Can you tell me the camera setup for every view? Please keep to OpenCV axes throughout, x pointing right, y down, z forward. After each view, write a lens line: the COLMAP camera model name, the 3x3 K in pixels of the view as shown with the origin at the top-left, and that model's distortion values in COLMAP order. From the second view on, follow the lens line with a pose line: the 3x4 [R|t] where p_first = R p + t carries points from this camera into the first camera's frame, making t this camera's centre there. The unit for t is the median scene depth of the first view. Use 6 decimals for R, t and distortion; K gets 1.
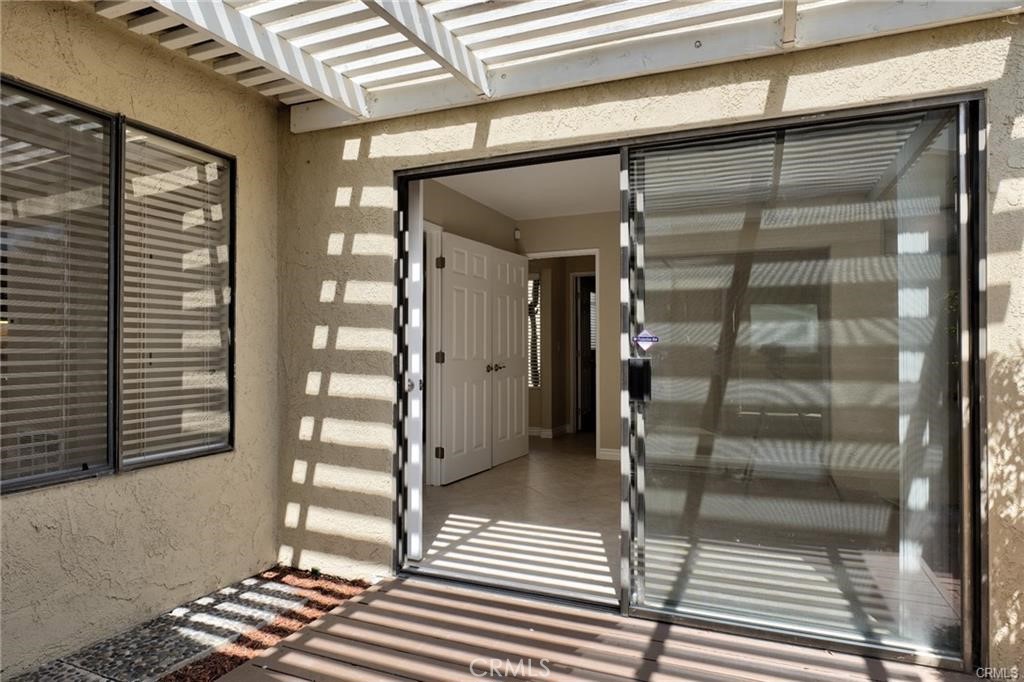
lens RADIAL K [[598.0, 0, 510.3], [0, 598.0, 344.9], [0, 0, 1]] dist [-0.025262, 0.011001]
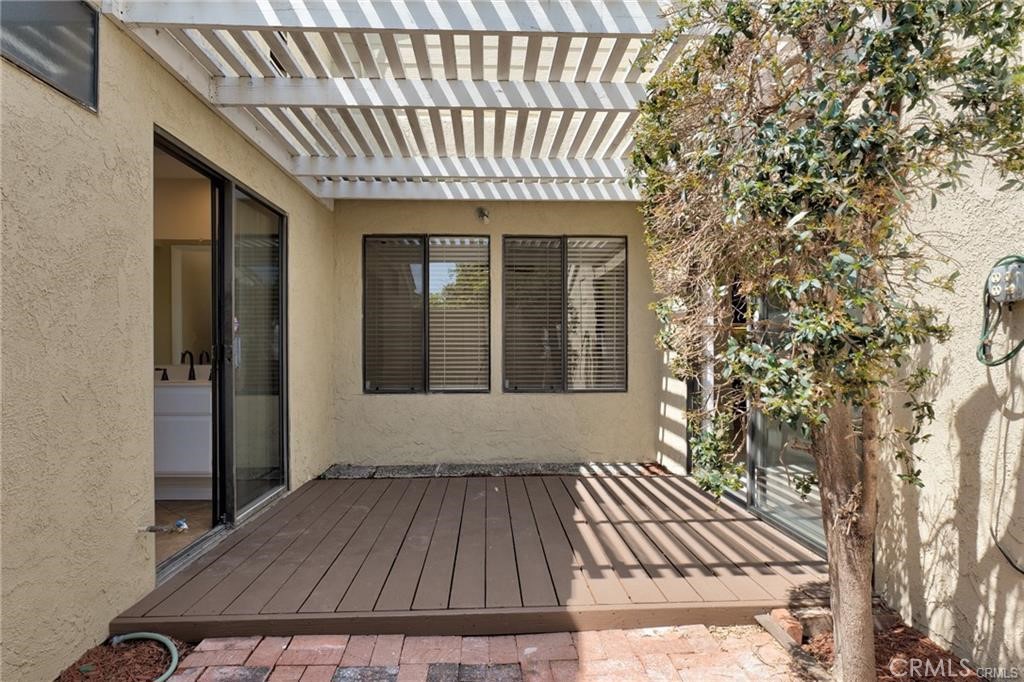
lens RADIAL K [[598.0, 0, 510.6], [0, 598.0, 344.0], [0, 0, 1]] dist [-0.025262, 0.011001]
pose [[0.433293, -0.008515, -0.901213, 1.483109], [0.006094, 0.999960, -0.006518, 0.050996], [0.901232, -0.002668, 0.433328, -0.204974]]
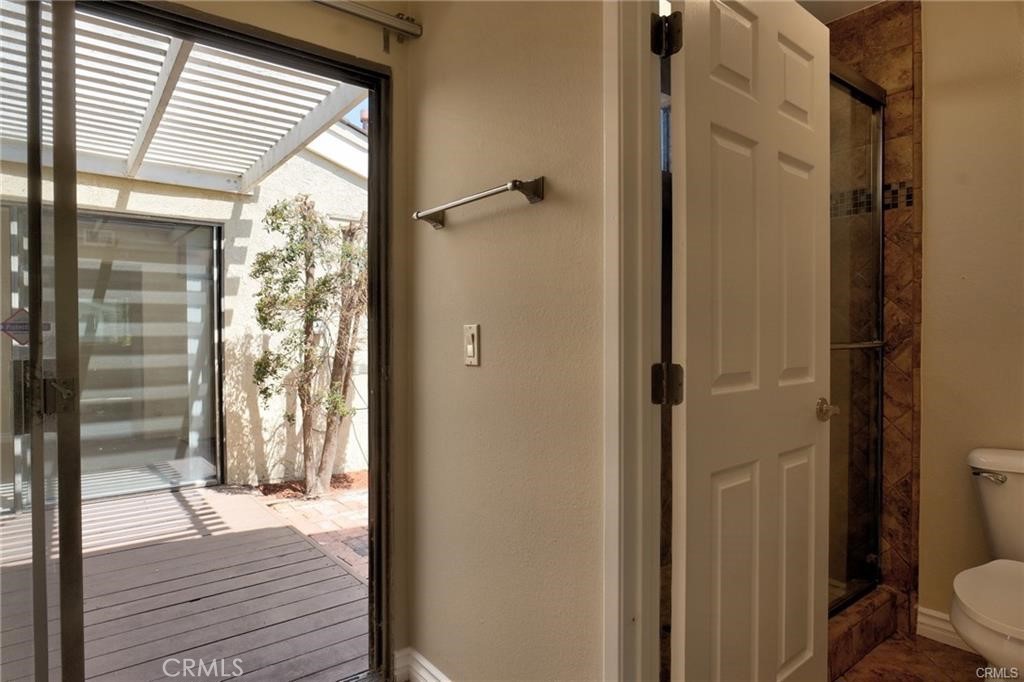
lens RADIAL K [[598.0, 0, 516.5], [0, 598.0, 344.7], [0, 0, 1]] dist [-0.025262, 0.011001]
pose [[0.467236, -0.011840, 0.884054, -0.636196], [-0.000420, 0.999907, 0.013614, 0.001179], [-0.884133, -0.006732, 0.467187, -0.977644]]
